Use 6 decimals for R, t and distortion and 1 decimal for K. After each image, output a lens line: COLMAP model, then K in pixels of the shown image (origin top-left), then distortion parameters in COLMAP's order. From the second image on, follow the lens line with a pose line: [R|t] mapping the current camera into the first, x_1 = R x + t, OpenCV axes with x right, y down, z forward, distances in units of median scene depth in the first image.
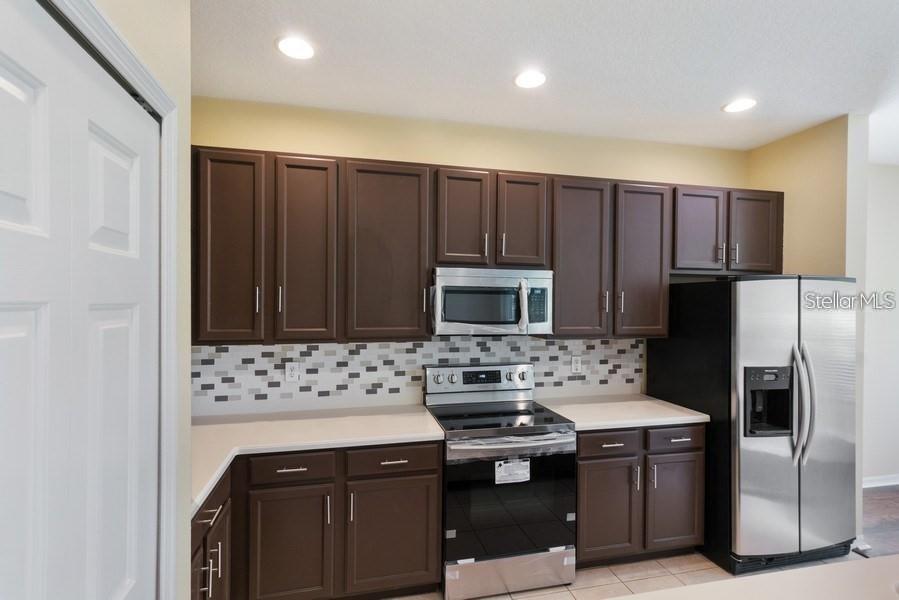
lens RADIAL K [[430.2, 0, 446.6], [0, 430.2, 302.9], [0, 0, 1]] dist [0.007602, -0.001574]
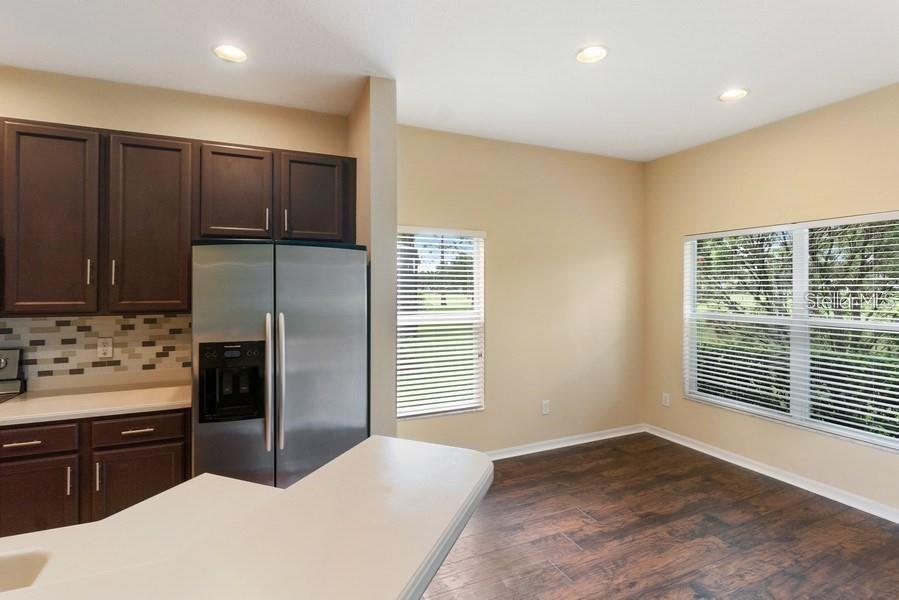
lens RADIAL K [[410.1, 0, 457.1], [0, 410.1, 284.3], [0, 0, 1]] dist [-0.019610, 0.000236]
pose [[0.980979, -0.009217, 0.193897, 0.920736], [0.012778, 0.999772, -0.017122, 0.043916], [-0.193695, 0.019274, 0.980872, 0.084922]]
